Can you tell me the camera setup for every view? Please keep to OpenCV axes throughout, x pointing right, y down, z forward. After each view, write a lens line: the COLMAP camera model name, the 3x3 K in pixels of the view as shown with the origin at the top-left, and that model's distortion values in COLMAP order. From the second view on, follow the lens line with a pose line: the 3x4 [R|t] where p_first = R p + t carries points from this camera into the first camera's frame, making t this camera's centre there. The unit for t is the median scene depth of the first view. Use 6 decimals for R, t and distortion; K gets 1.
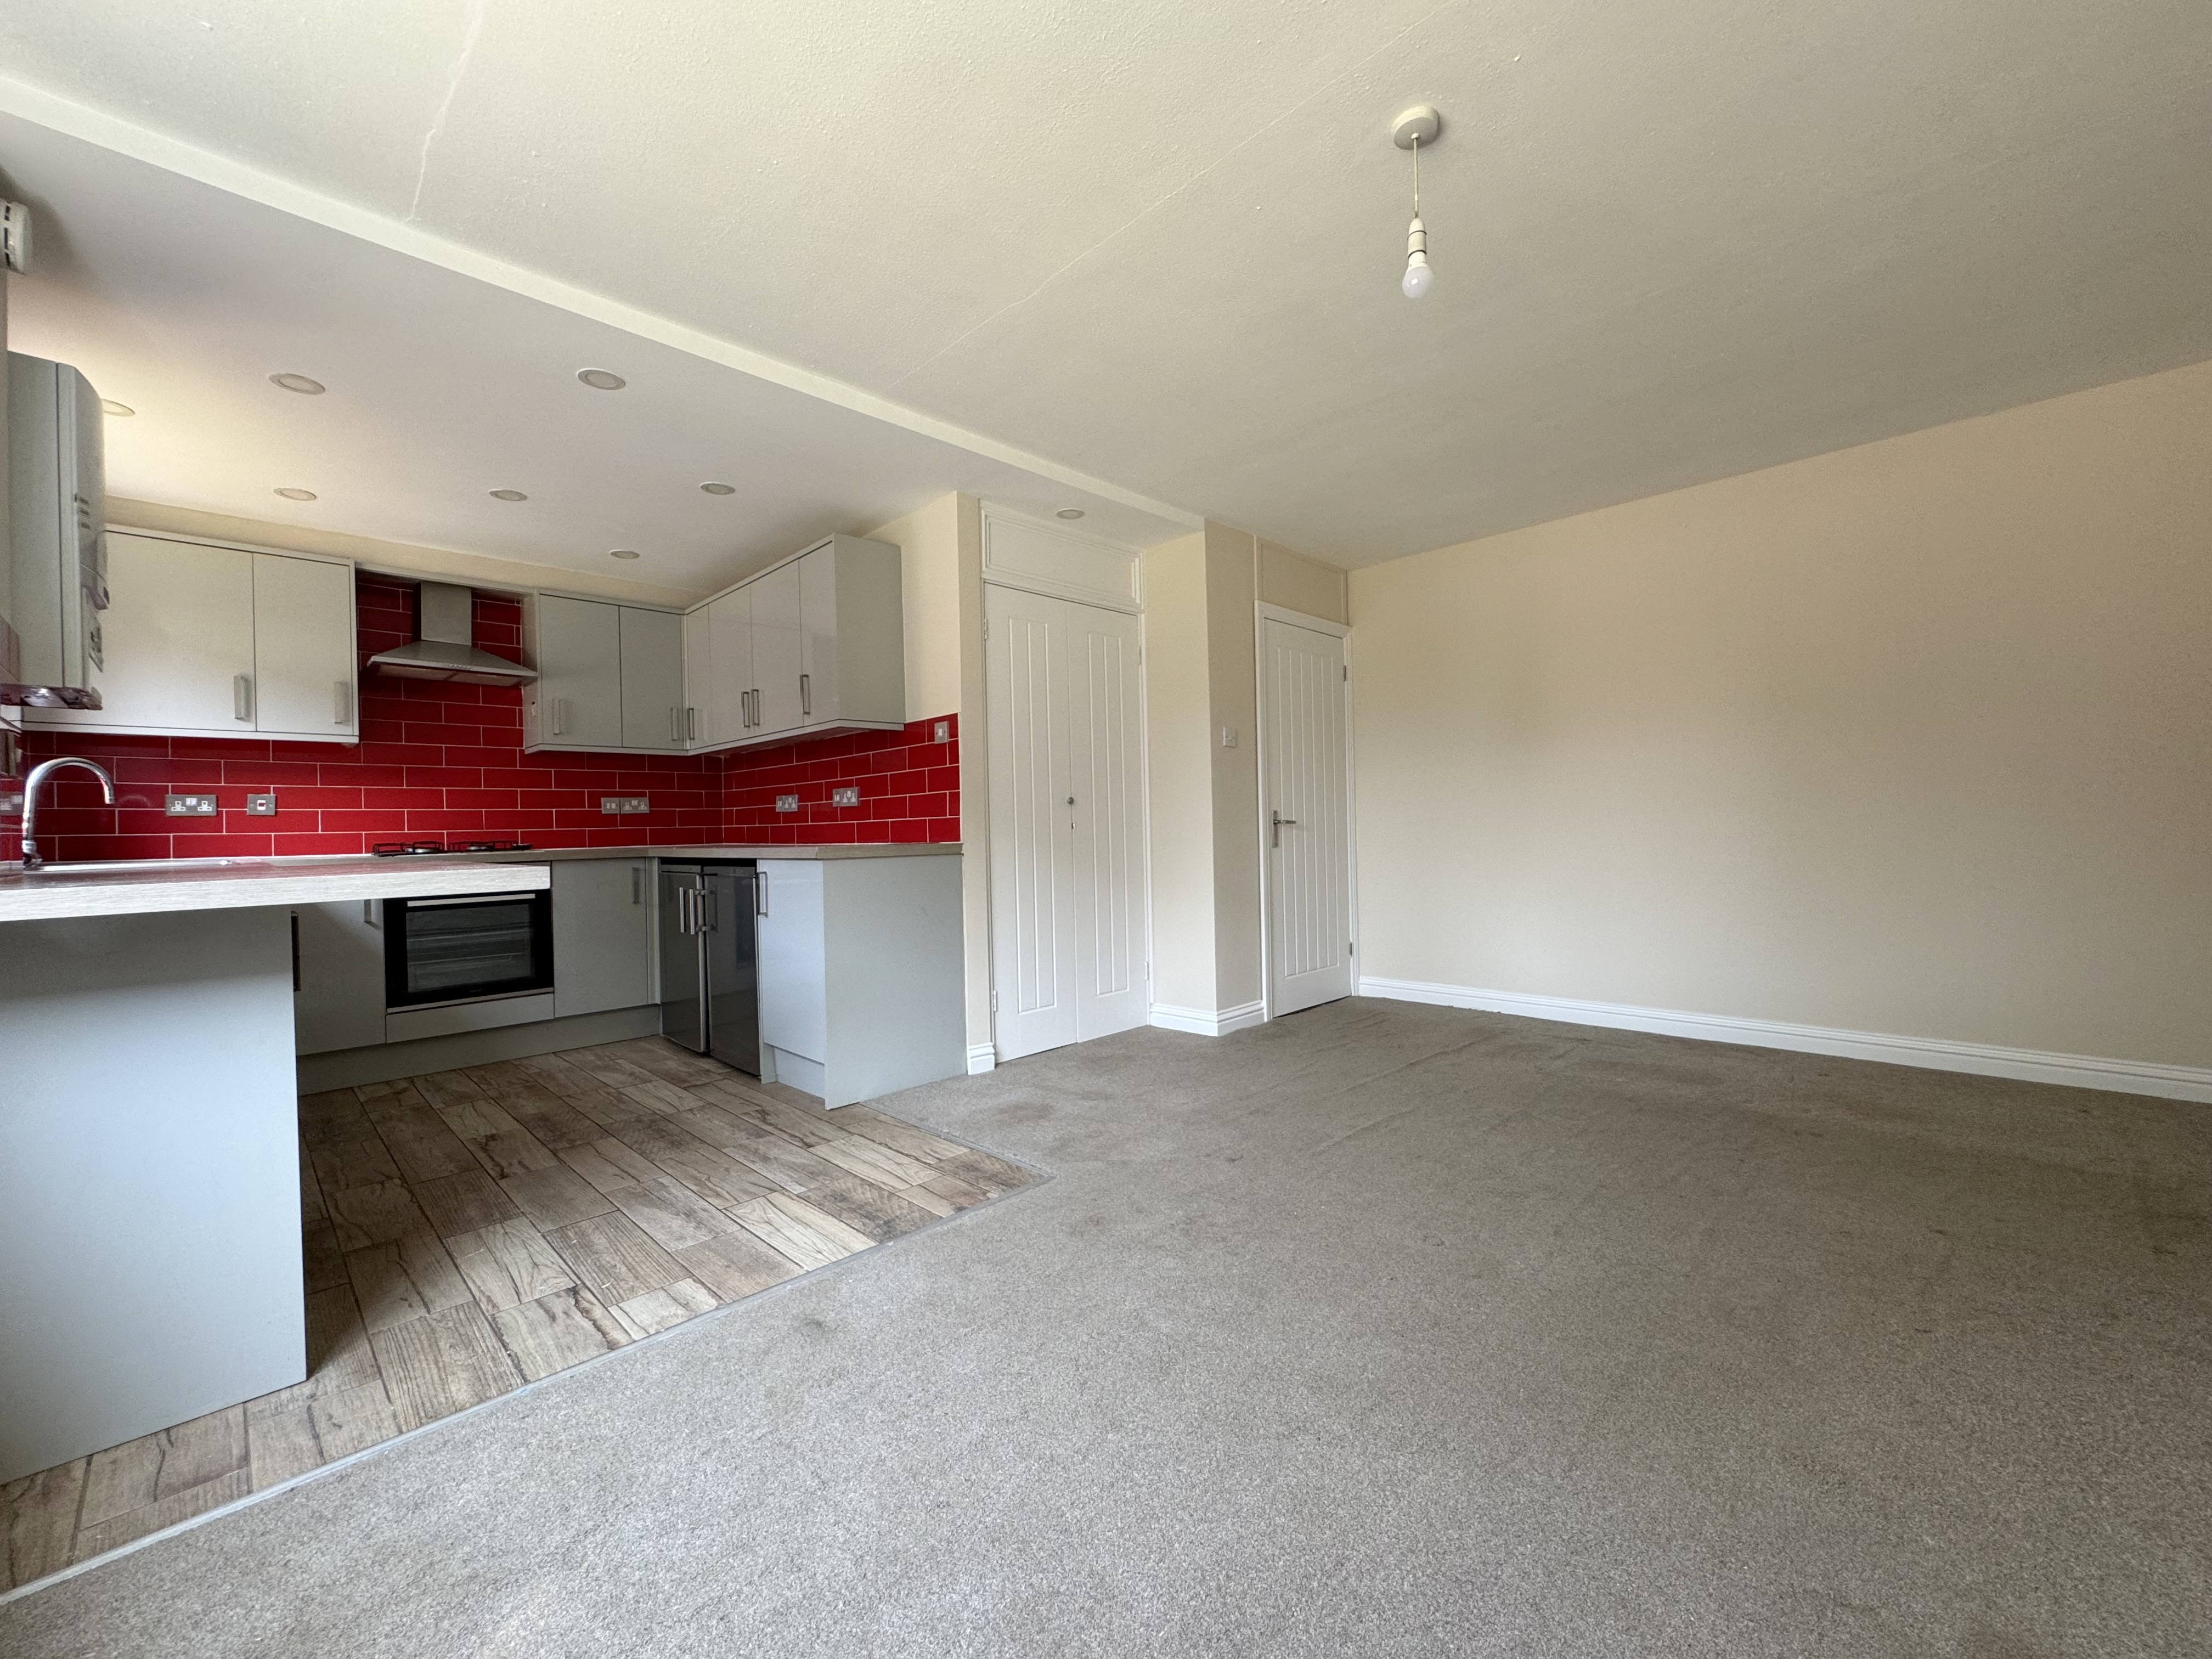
lens RADIAL K [[884.2, 0, 1103.2], [0, 884.2, 827.1], [0, 0, 1]] dist [-0.003362, 0.000434]
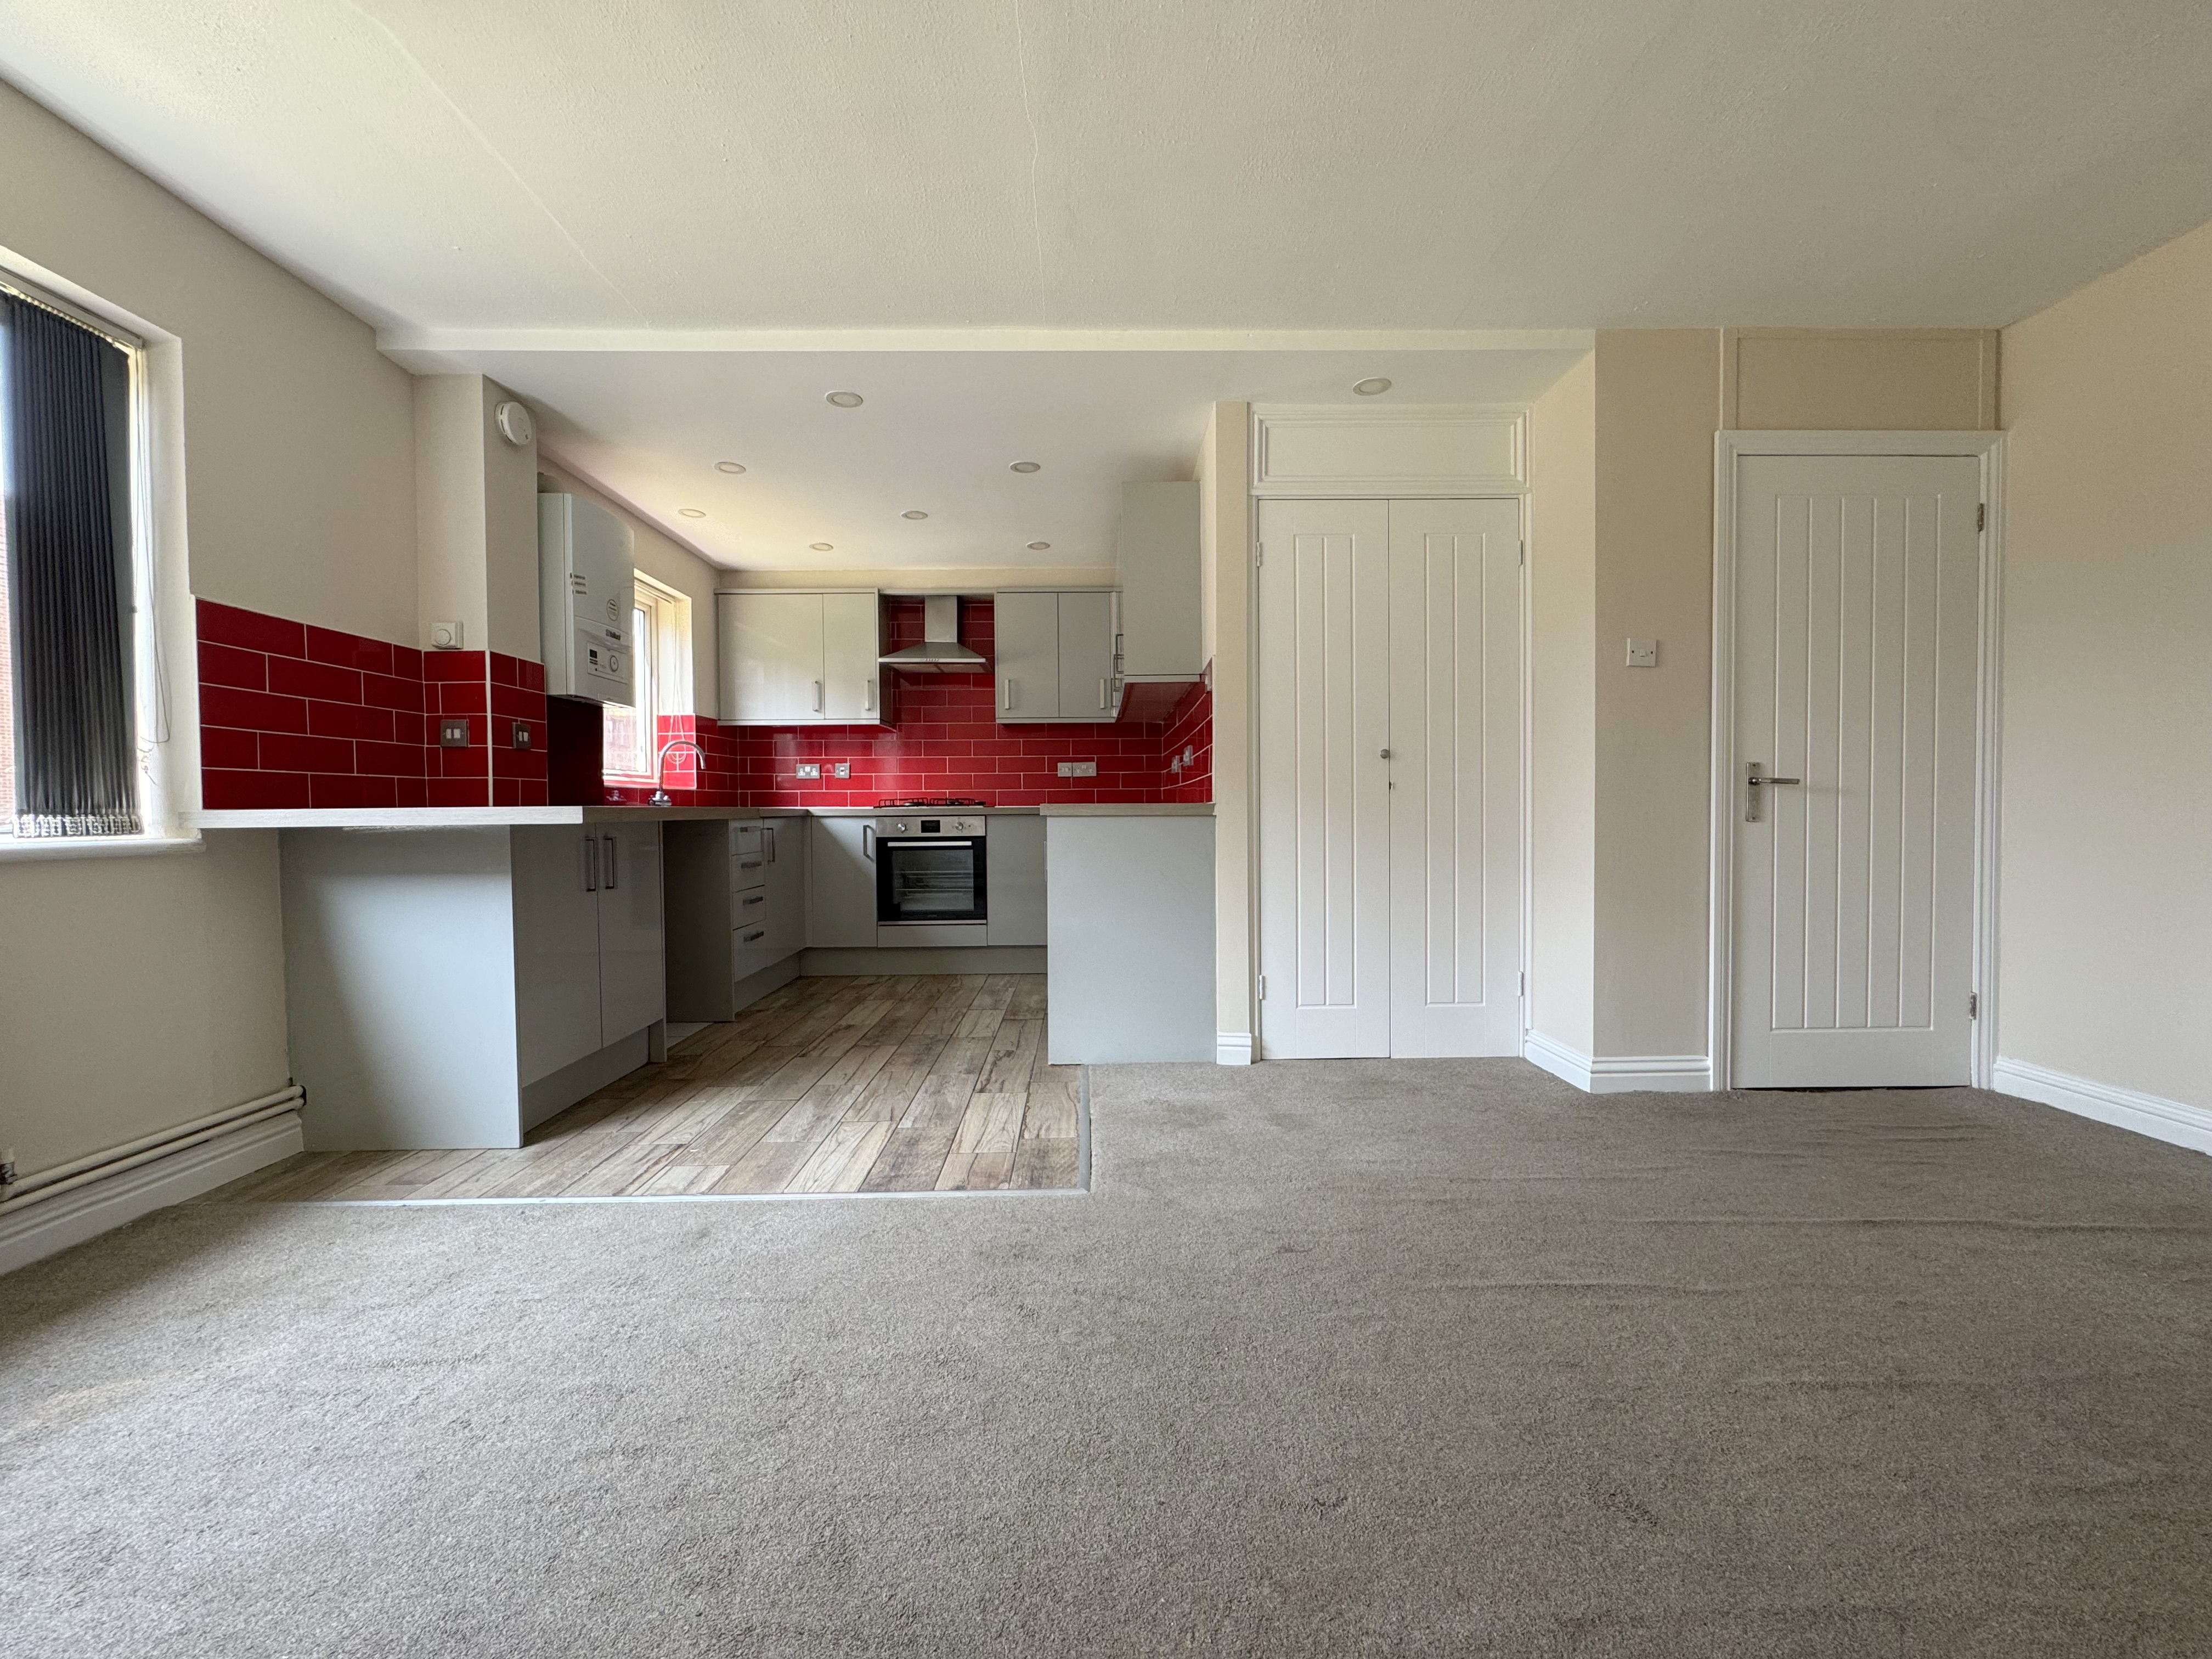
lens RADIAL K [[884.2, 0, 1103.2], [0, 884.2, 827.1], [0, 0, 1]] dist [-0.003362, 0.000434]
pose [[0.717627, 0.032120, -0.695687, 0.366680], [-0.008897, 0.999277, 0.036959, 0.009615], [0.696371, -0.020333, 0.717394, 0.278469]]
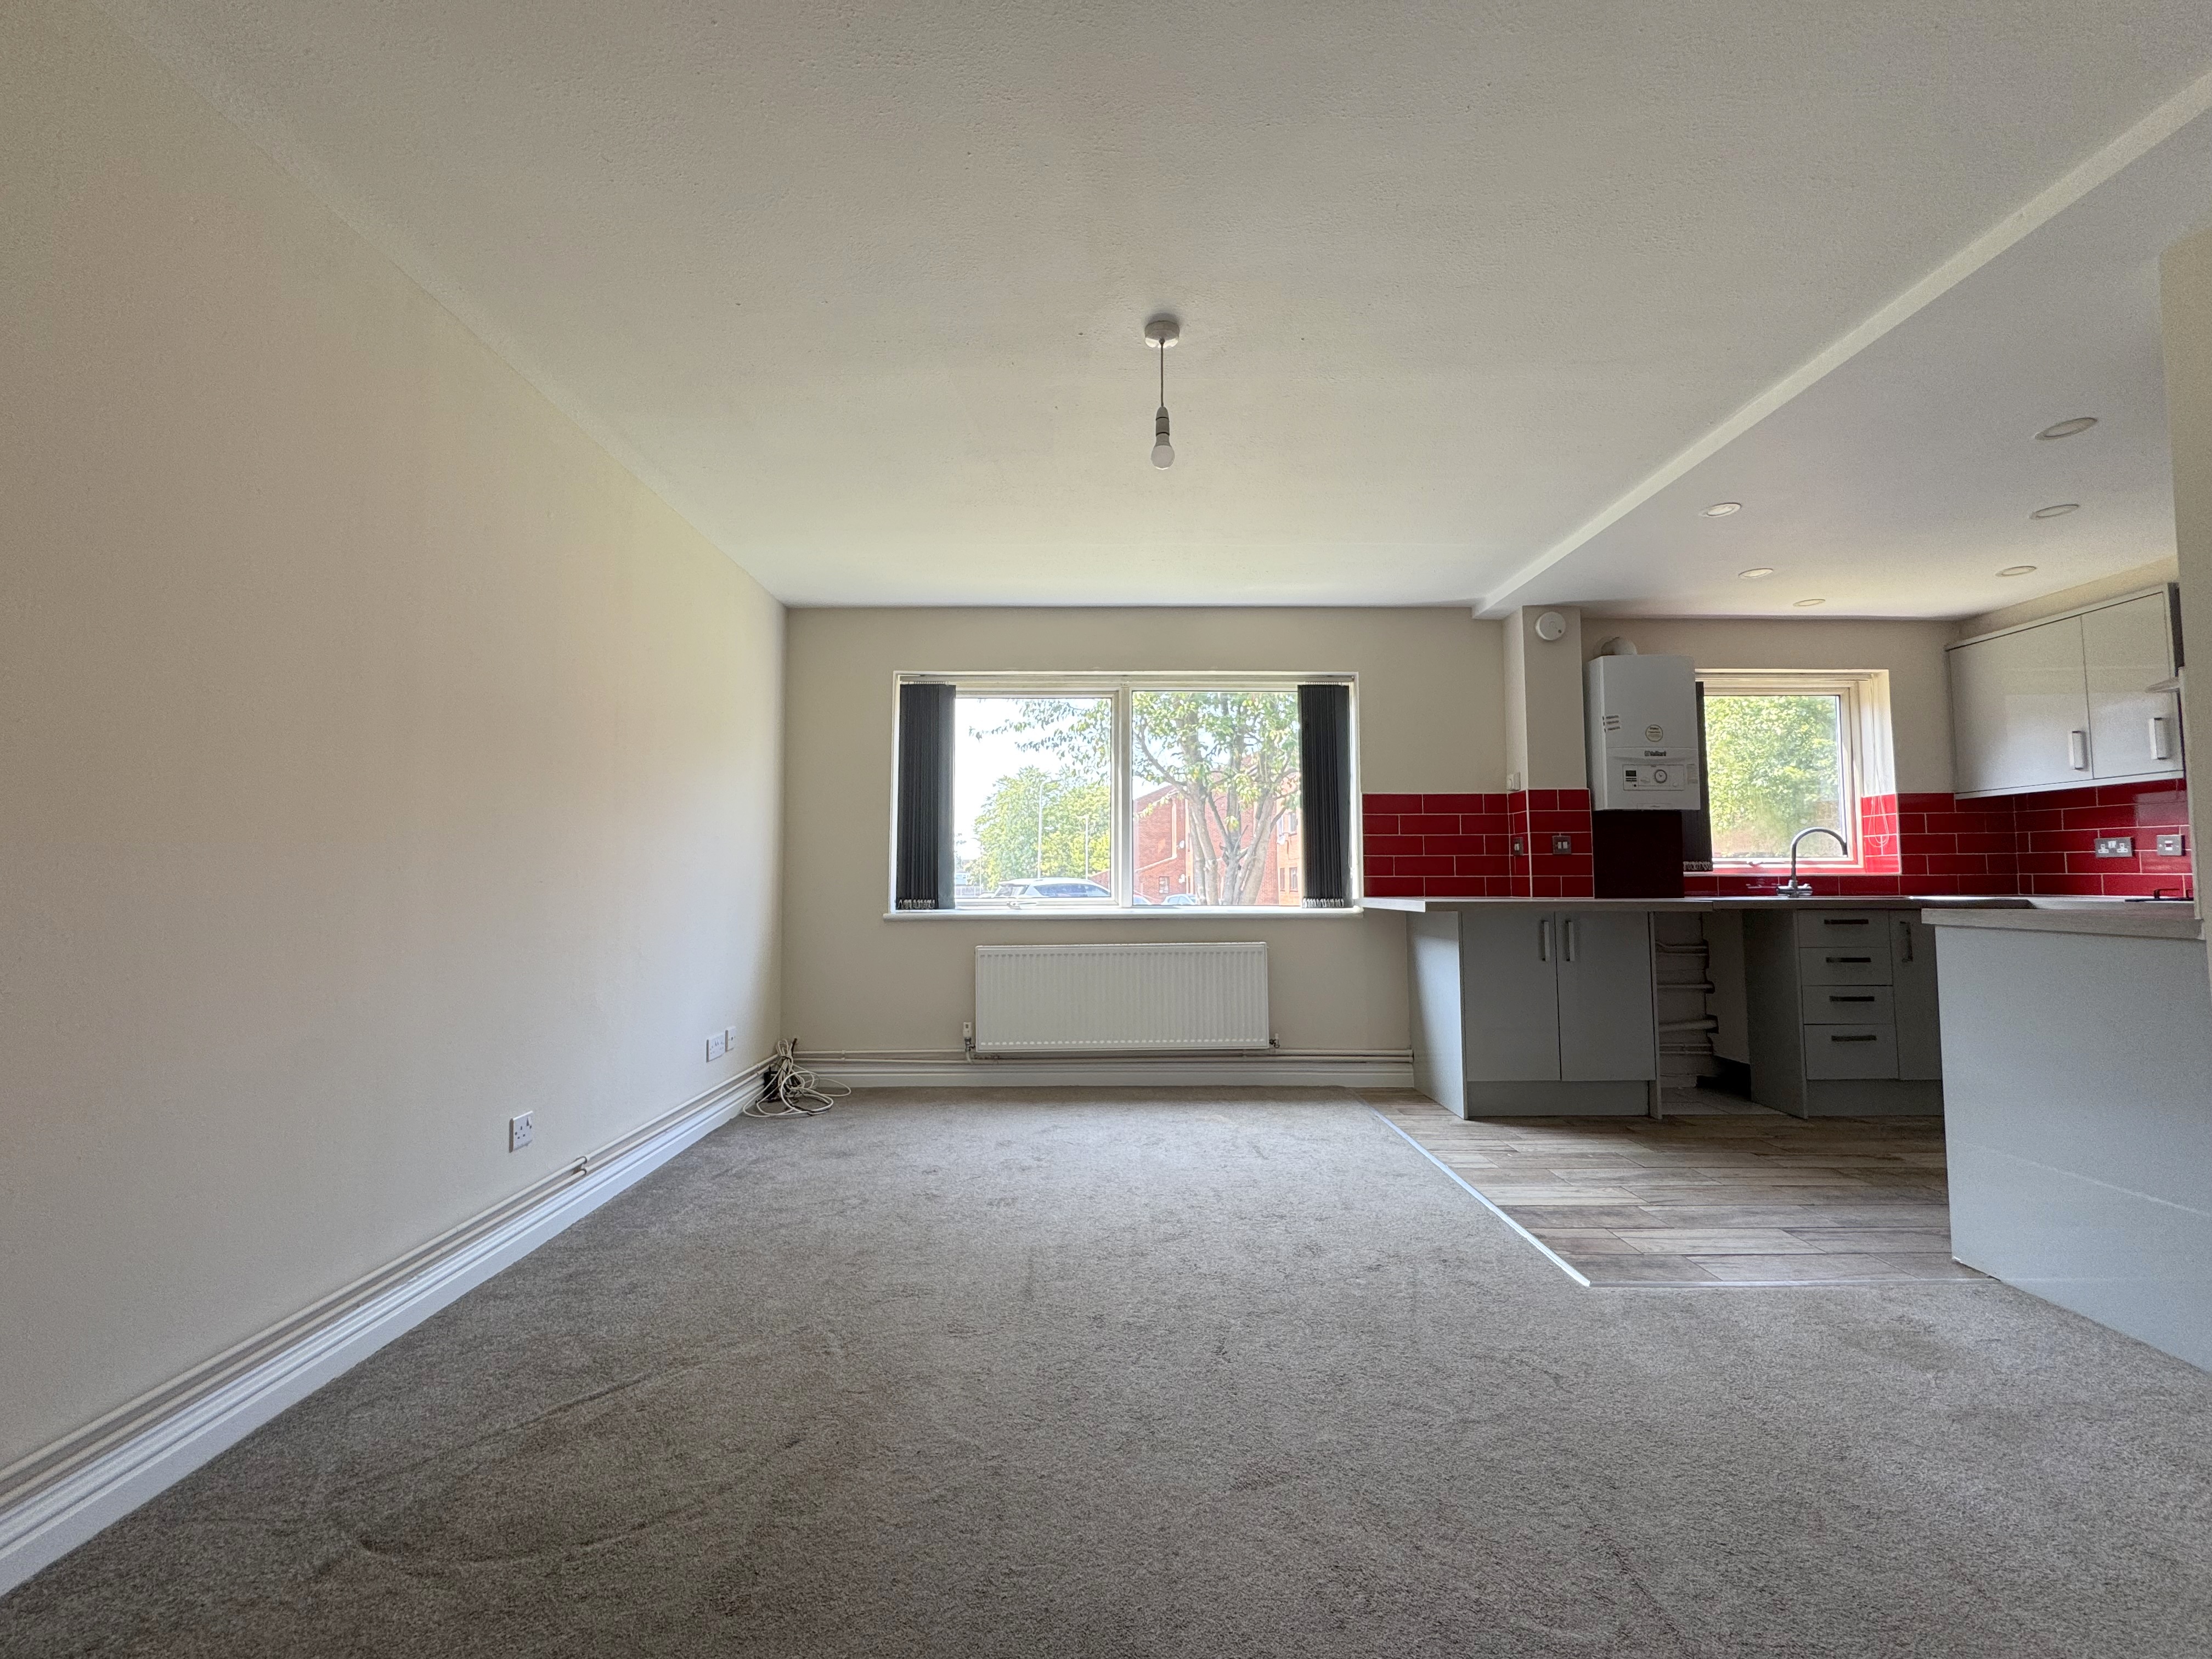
lens RADIAL K [[884.2, 0, 1103.2], [0, 884.2, 827.1], [0, 0, 1]] dist [-0.003362, 0.000434]
pose [[-0.699734, -0.019700, -0.714131, 0.635366], [0.016705, 0.998895, -0.043924, -0.023433], [0.714208, -0.042665, -0.698632, 0.878402]]
